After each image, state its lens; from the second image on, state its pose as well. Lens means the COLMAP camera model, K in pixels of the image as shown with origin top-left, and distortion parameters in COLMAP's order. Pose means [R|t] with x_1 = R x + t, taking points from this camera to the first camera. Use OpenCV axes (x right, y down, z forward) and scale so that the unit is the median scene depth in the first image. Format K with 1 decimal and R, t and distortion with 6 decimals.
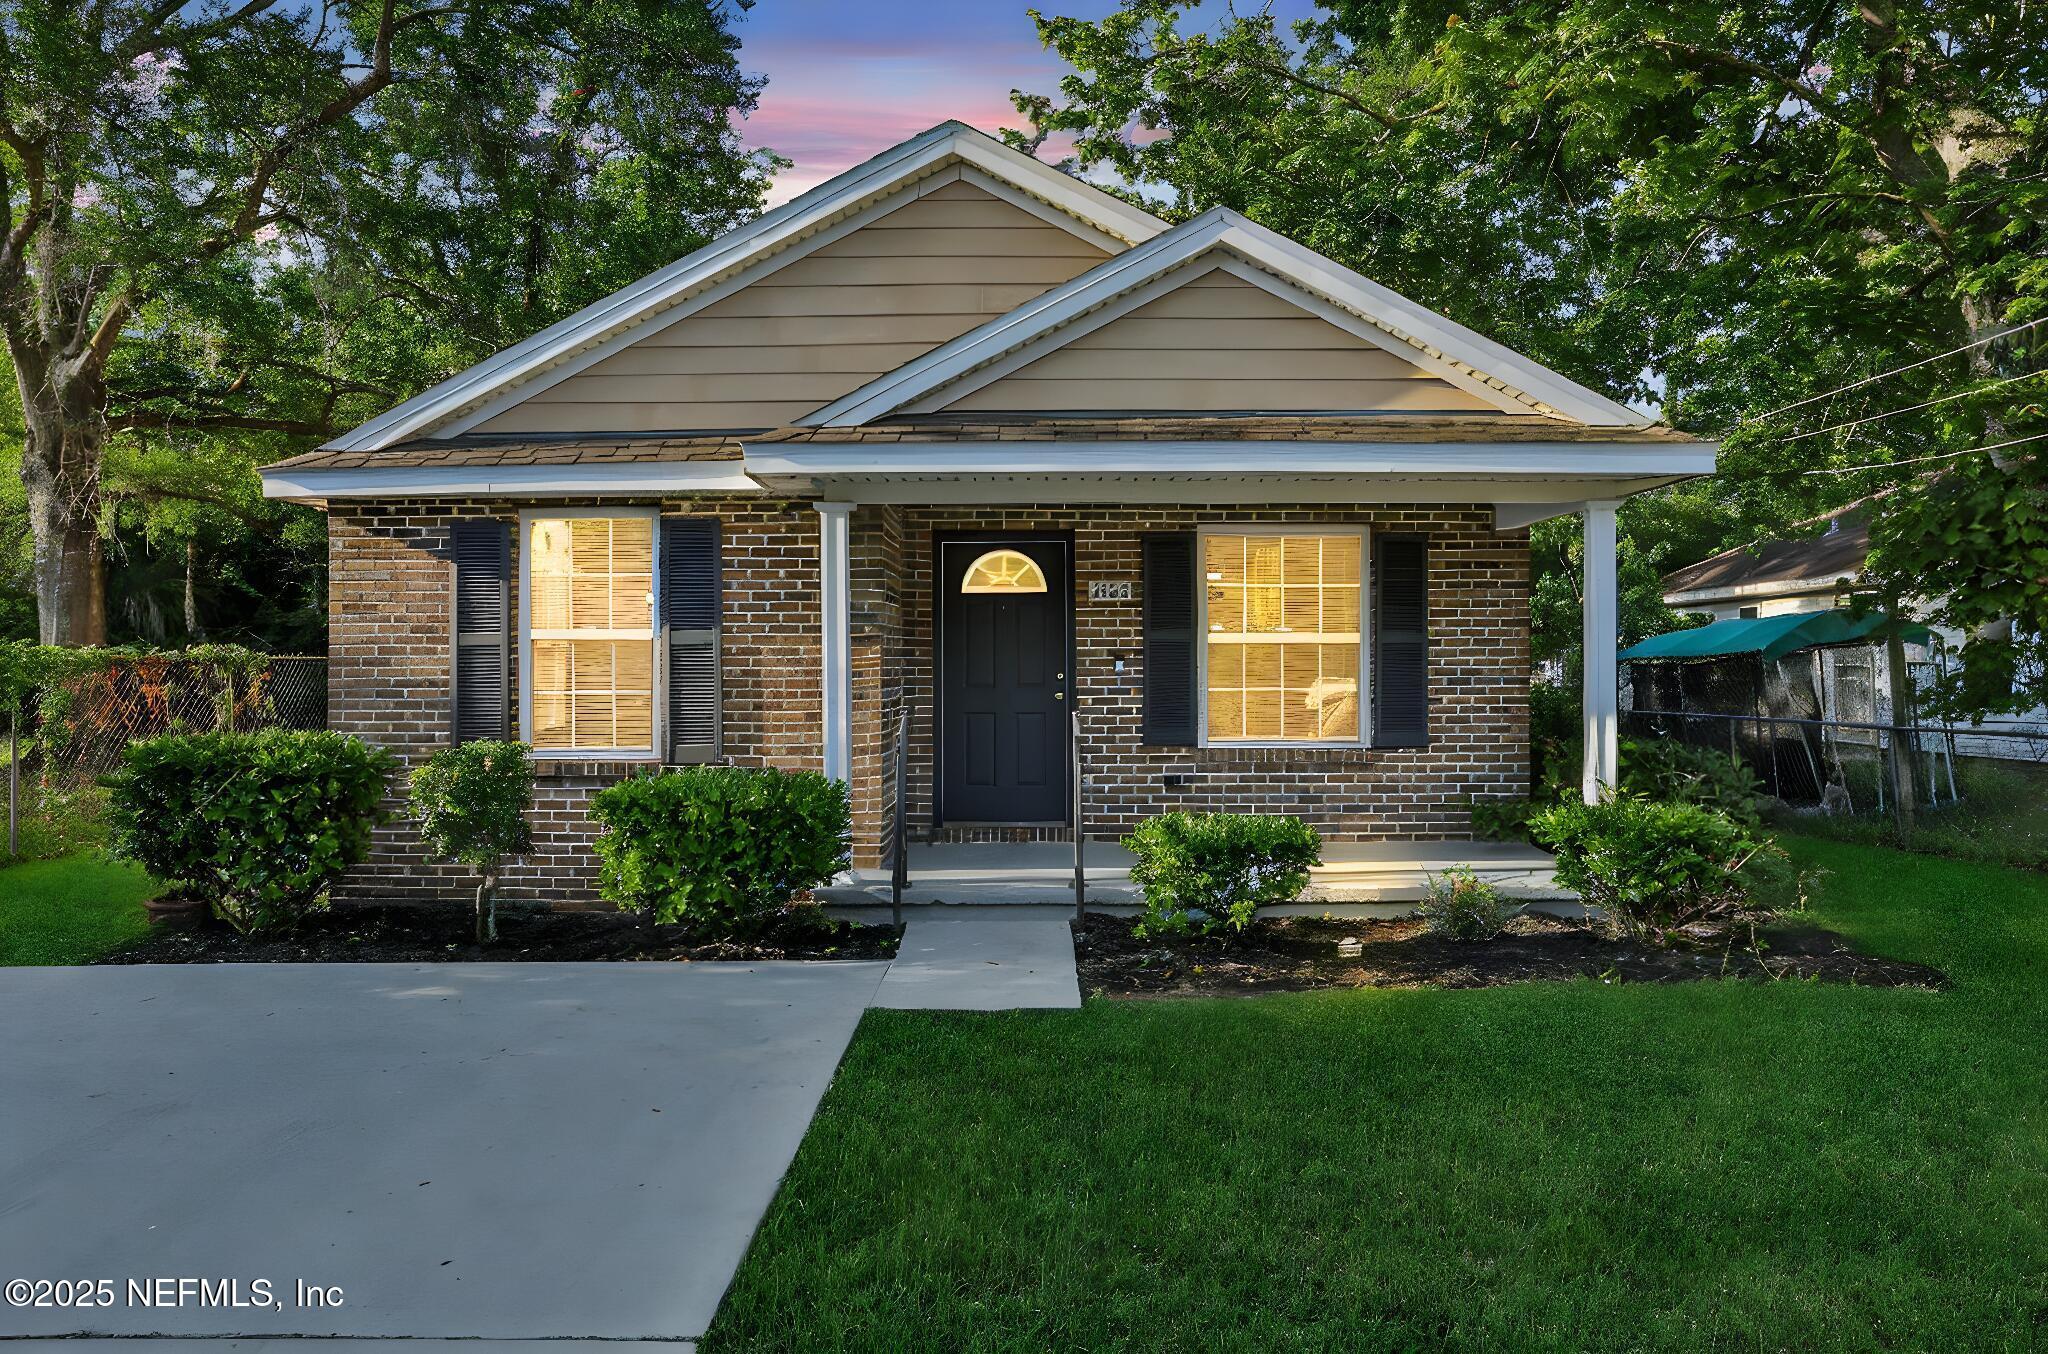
lens RADIAL K [[1356.0, 0, 1032.8], [0, 1356.0, 684.1], [0, 0, 1]] dist [-0.032865, 0.005945]
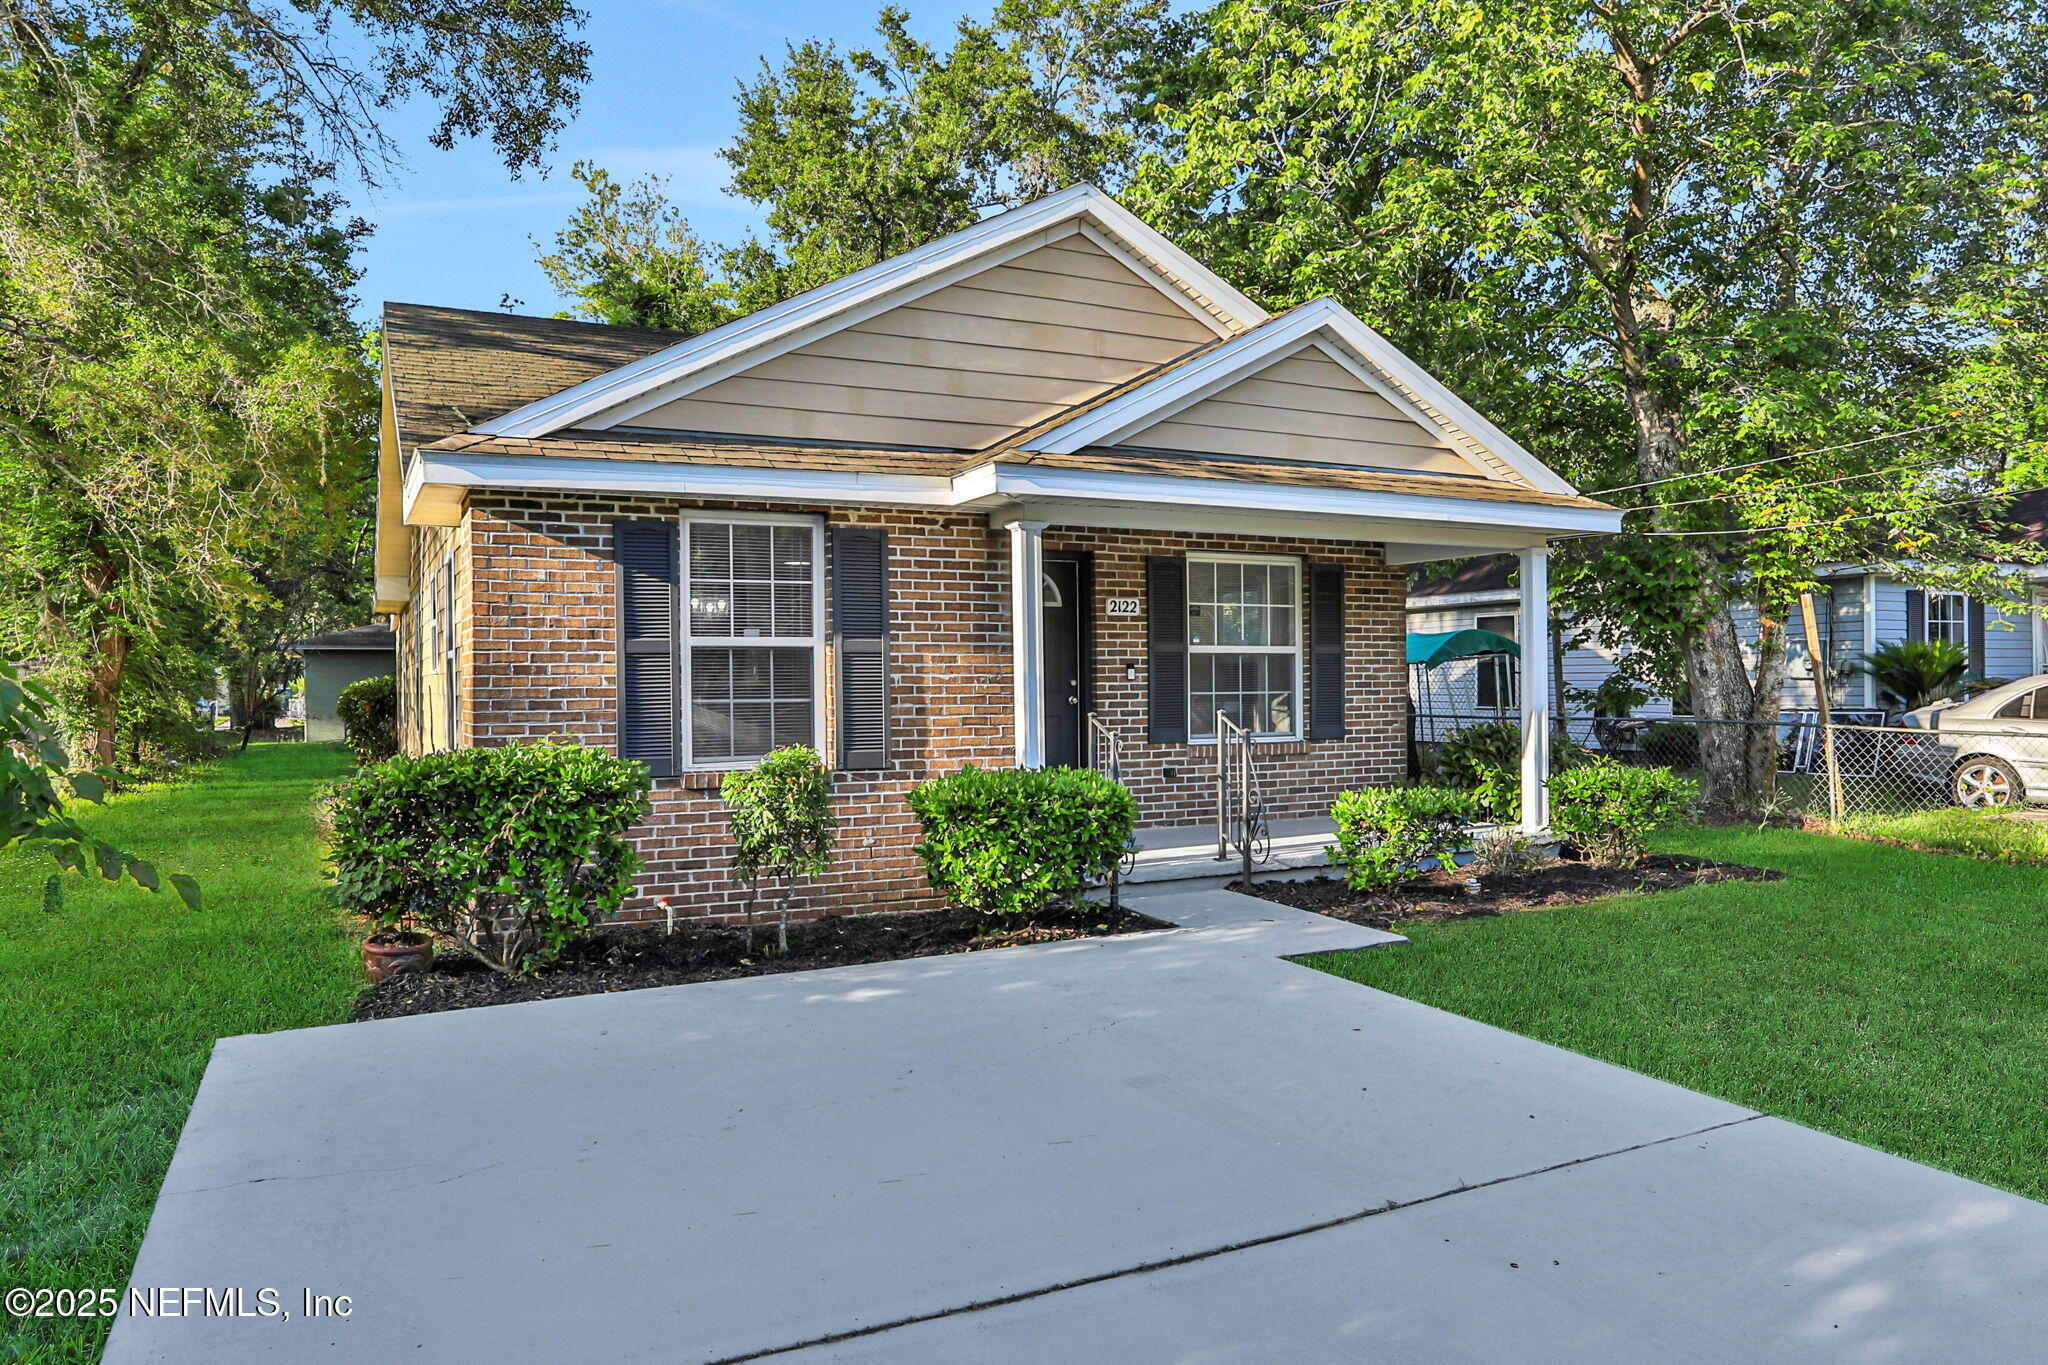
lens RADIAL K [[1388.0, 0, 1030.0], [0, 1388.0, 691.8], [0, 0, 1]] dist [-0.037576, -0.001934]
pose [[0.885844, -0.008342, 0.463907, -0.618035], [0.010464, 0.999943, -0.002001, 0.003996], [-0.463864, 0.006626, 0.885881, 0.014237]]
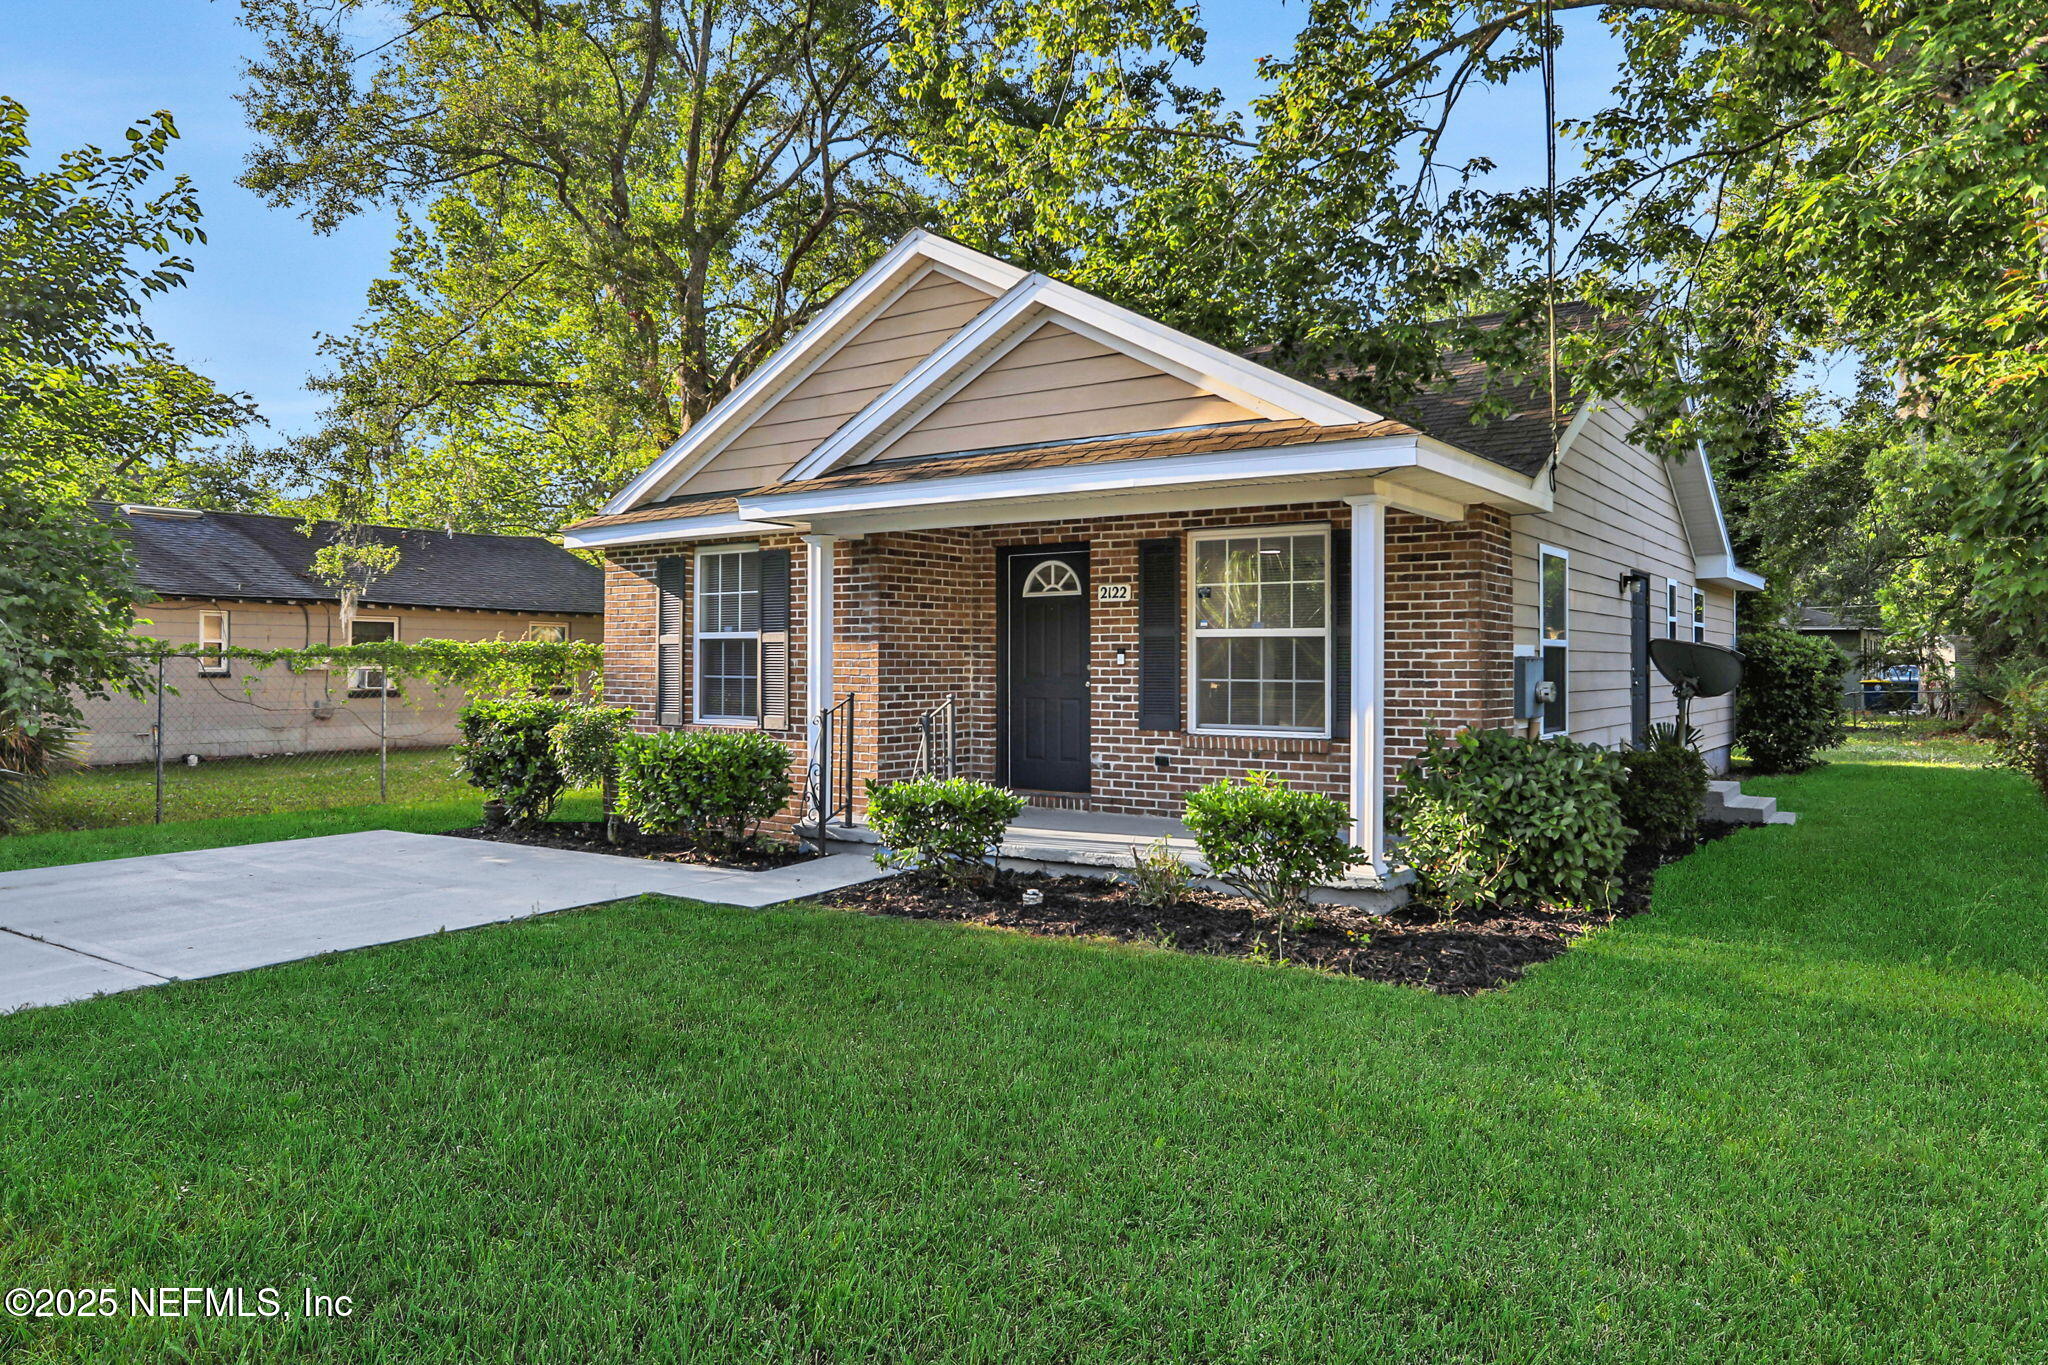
lens RADIAL K [[1388.0, 0, 1034.8], [0, 1388.0, 663.9], [0, 0, 1]] dist [-0.037576, -0.001934]
pose [[0.824477, 0.003859, -0.565882, 0.748769], [-0.008712, 0.999945, -0.005874, -0.001601], [0.565828, 0.009773, 0.824465, -0.002485]]
